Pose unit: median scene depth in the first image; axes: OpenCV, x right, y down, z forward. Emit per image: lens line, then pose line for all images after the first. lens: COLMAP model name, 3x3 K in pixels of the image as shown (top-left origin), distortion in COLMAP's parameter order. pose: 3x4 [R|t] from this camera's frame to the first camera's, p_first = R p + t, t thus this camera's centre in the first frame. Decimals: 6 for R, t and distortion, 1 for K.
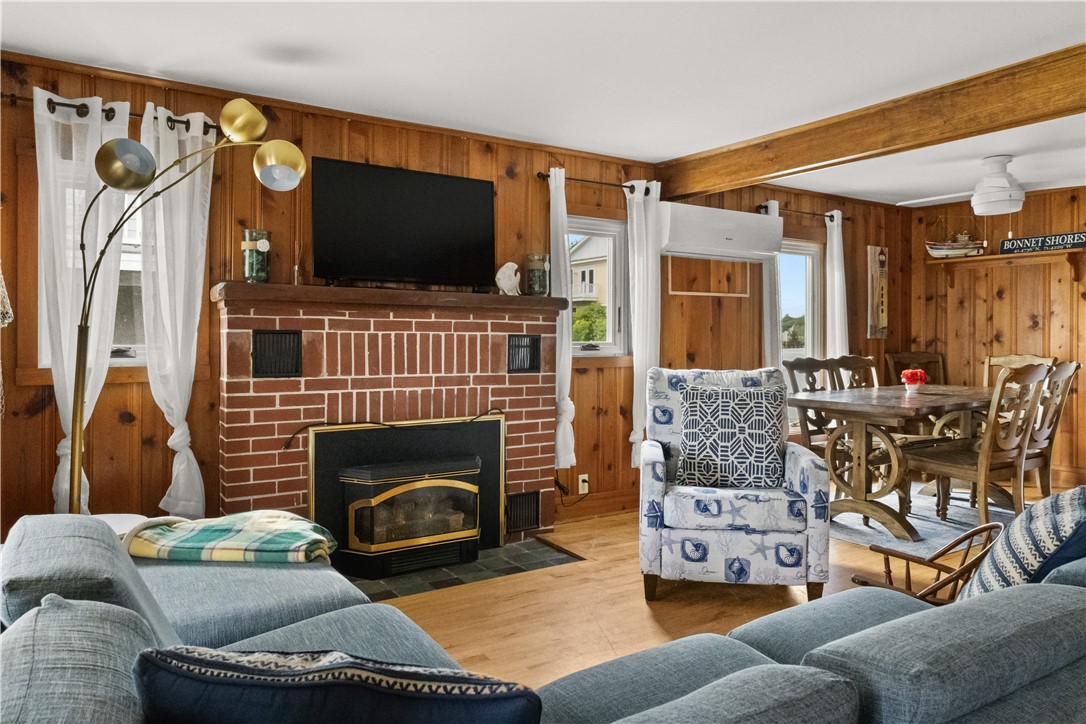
lens RADIAL K [[743.5, 0, 539.5], [0, 743.5, 345.9], [0, 0, 1]] dist [0.002984, -0.000059]
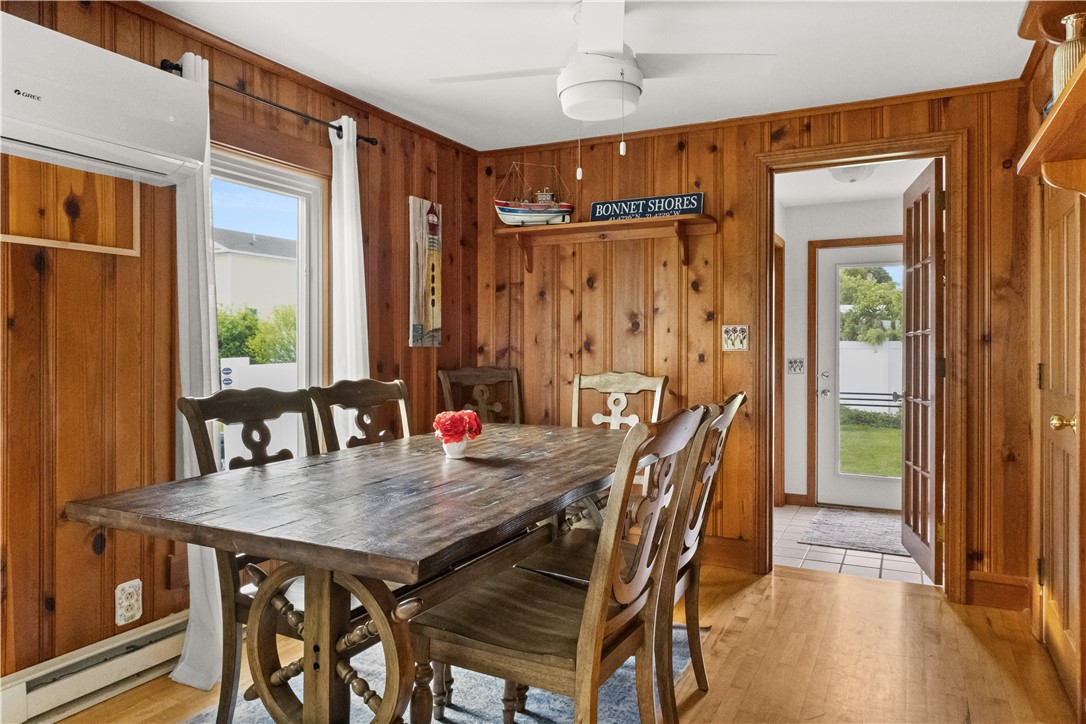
lens RADIAL K [[718.8, 0, 542.6], [0, 718.8, 342.4], [0, 0, 1]] dist [-0.005352, -0.000803]
pose [[0.870369, 0.004075, 0.492383, 0.242367], [0.002810, 0.999908, -0.013241, -0.005335], [-0.492392, 0.012908, 0.870278, 0.425574]]
